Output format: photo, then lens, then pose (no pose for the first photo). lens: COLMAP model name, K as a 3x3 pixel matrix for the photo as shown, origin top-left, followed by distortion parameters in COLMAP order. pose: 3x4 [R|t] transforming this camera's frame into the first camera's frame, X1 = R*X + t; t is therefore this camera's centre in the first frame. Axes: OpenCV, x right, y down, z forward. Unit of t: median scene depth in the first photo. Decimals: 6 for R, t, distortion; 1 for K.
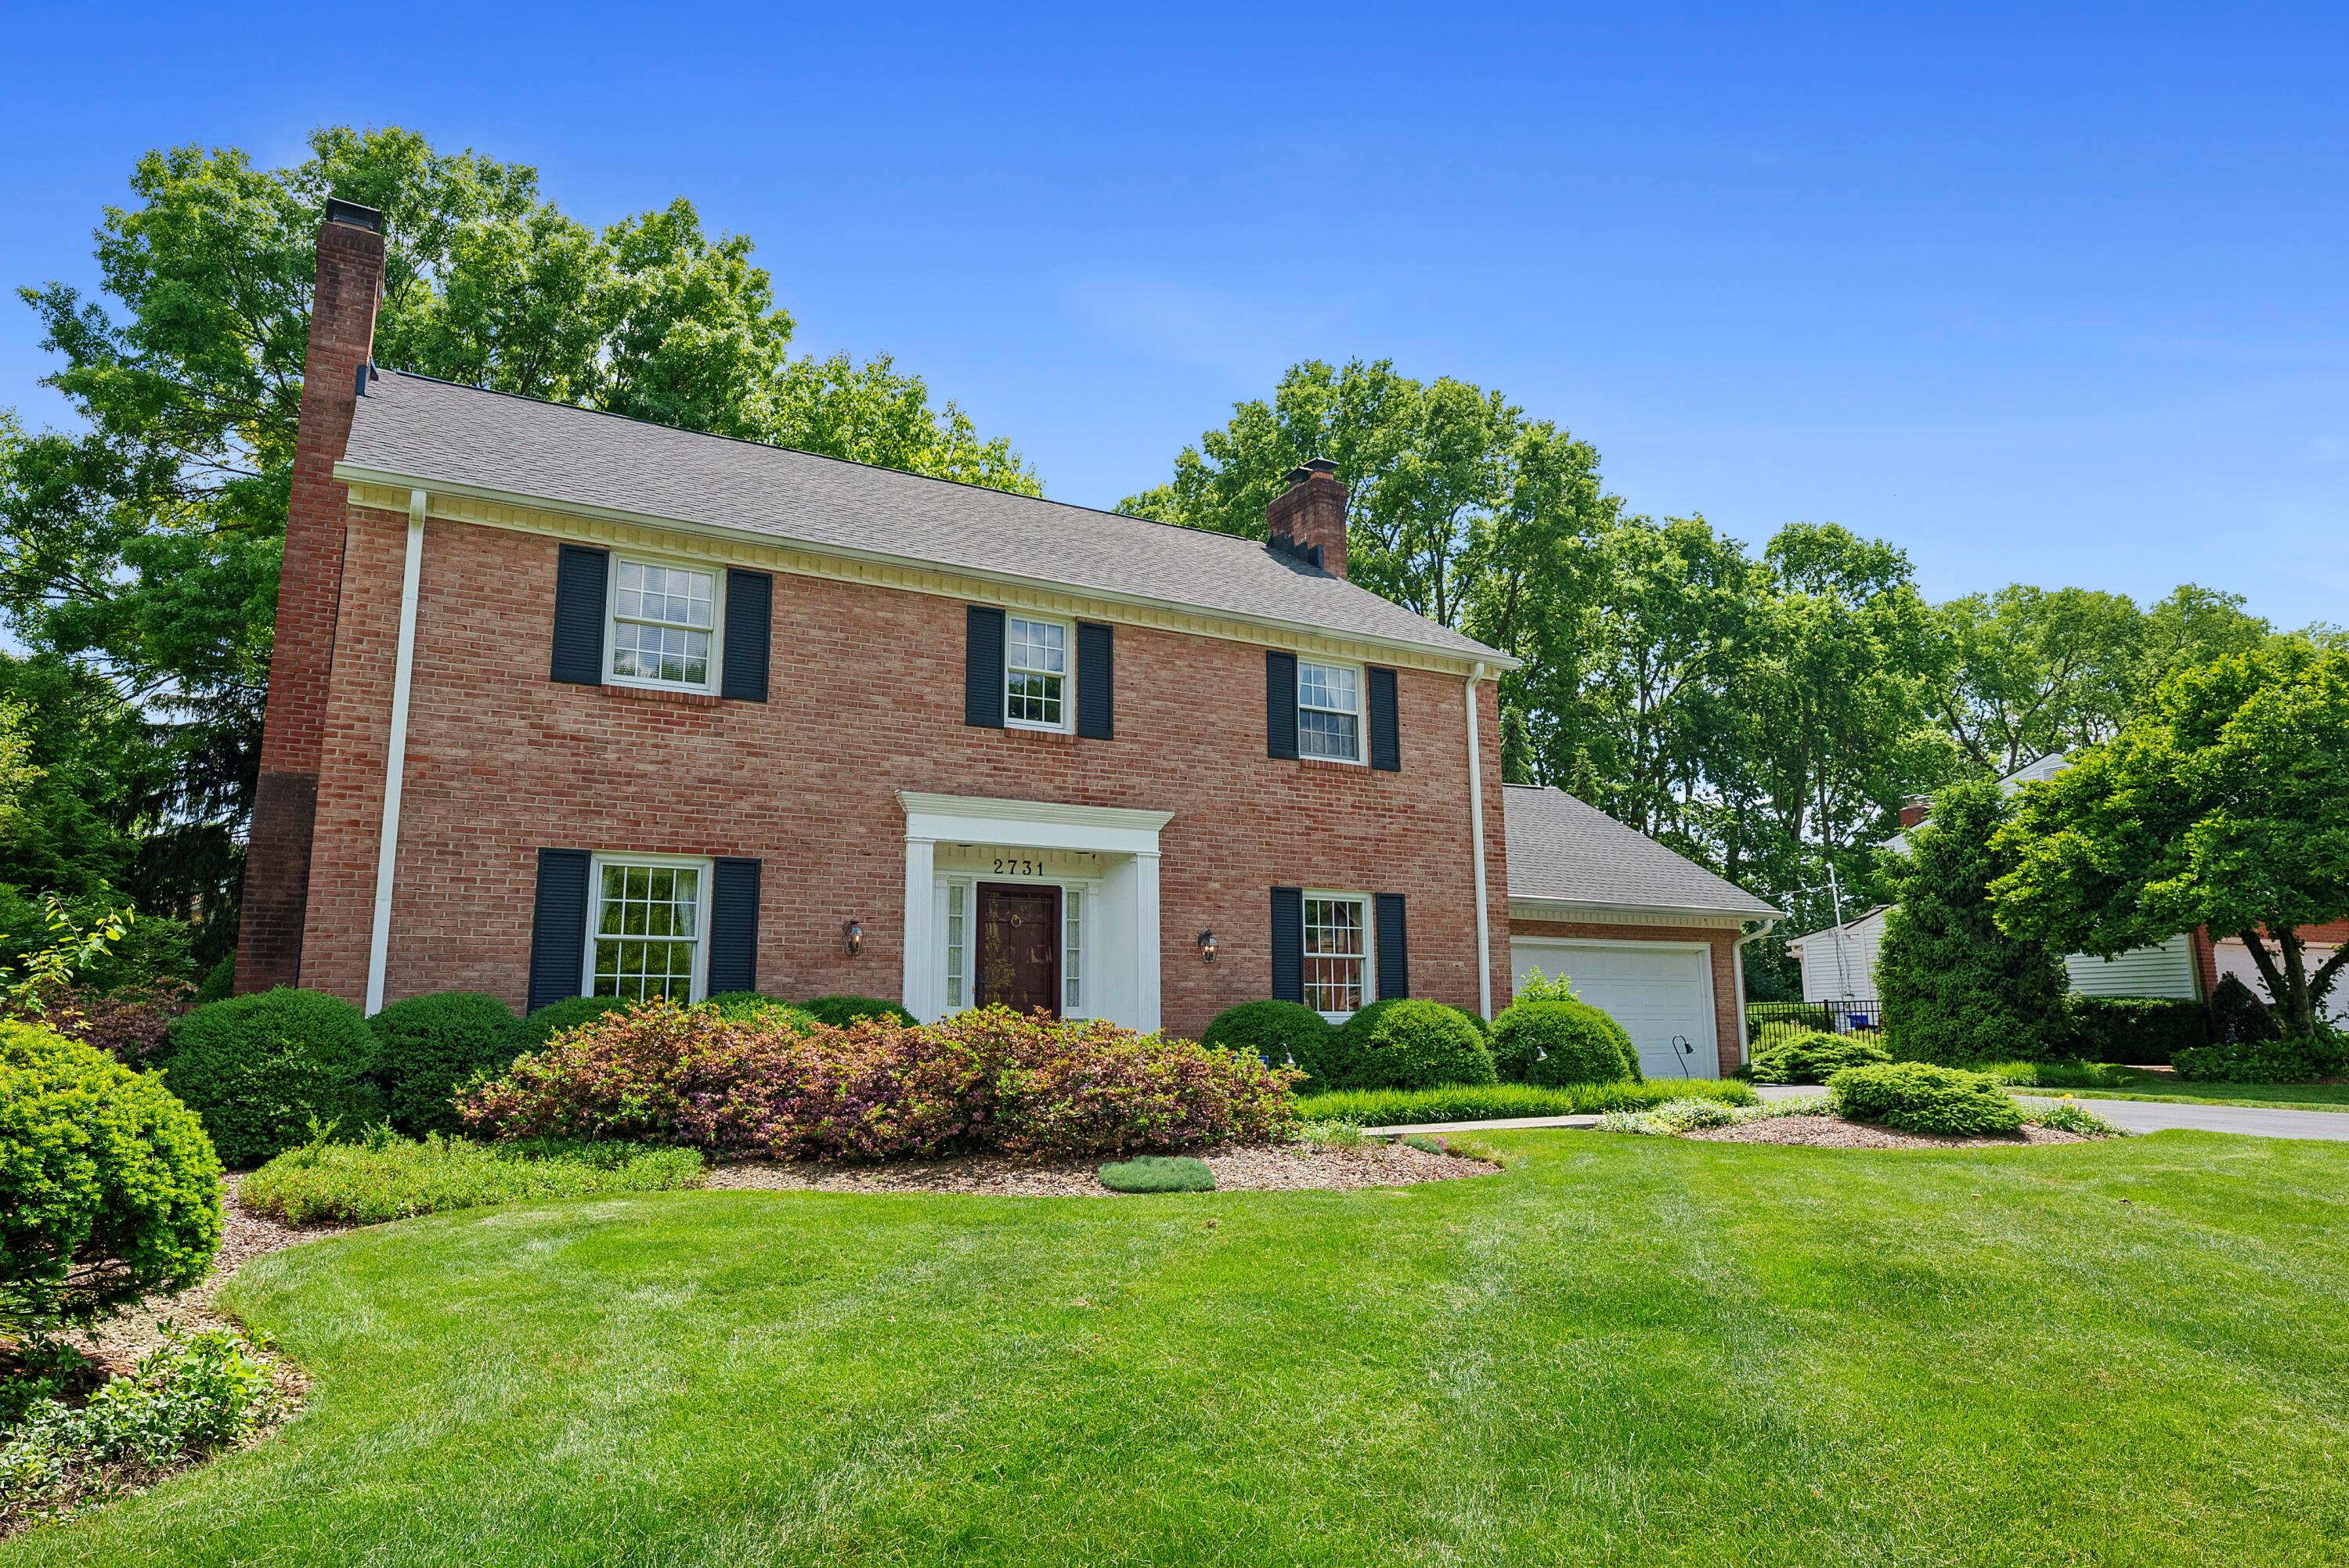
lens RADIAL K [[1448.7, 0, 1186.2], [0, 1448.7, 774.5], [0, 0, 1]] dist [0.008648, -0.001060]
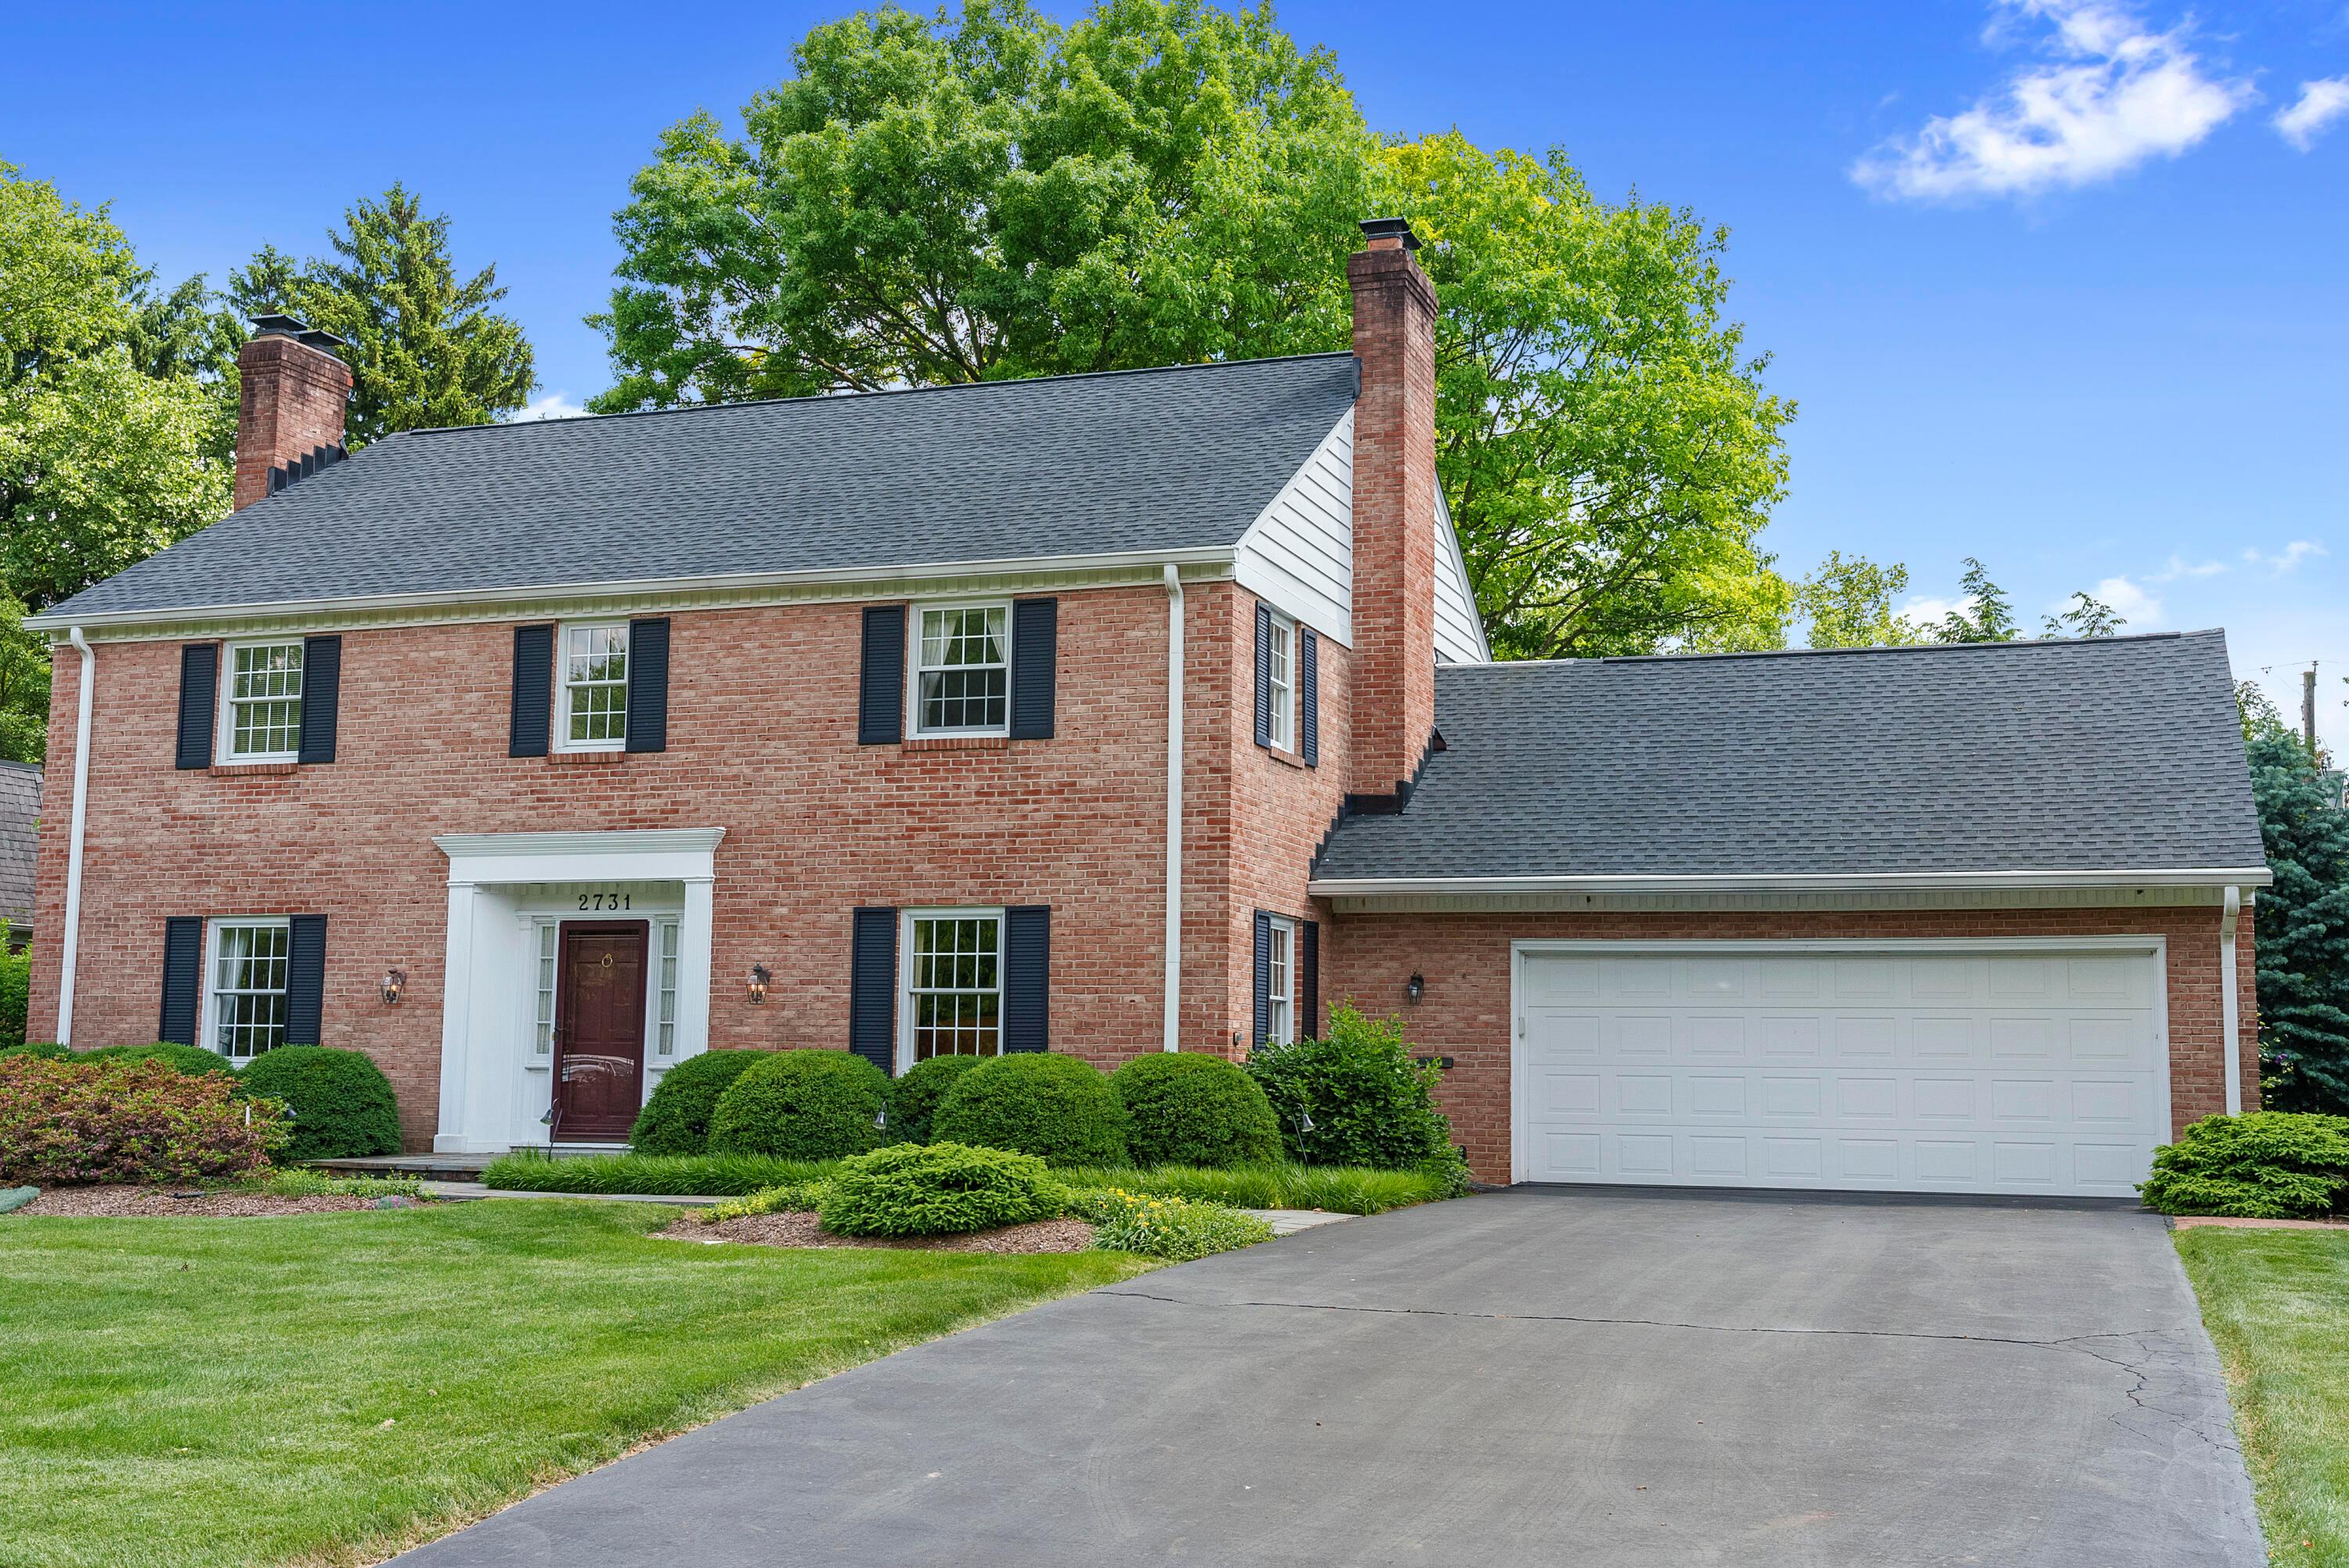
lens RADIAL K [[2648.3, 0, 1192.3], [0, 2648.3, 748.4], [0, 0, 1]] dist [0.005643, 0.000000]
pose [[0.644242, -0.080118, -0.760614, 1.384888], [0.120730, 0.992683, -0.002303, 0.016976], [0.755233, -0.090345, 0.649201, 0.210269]]
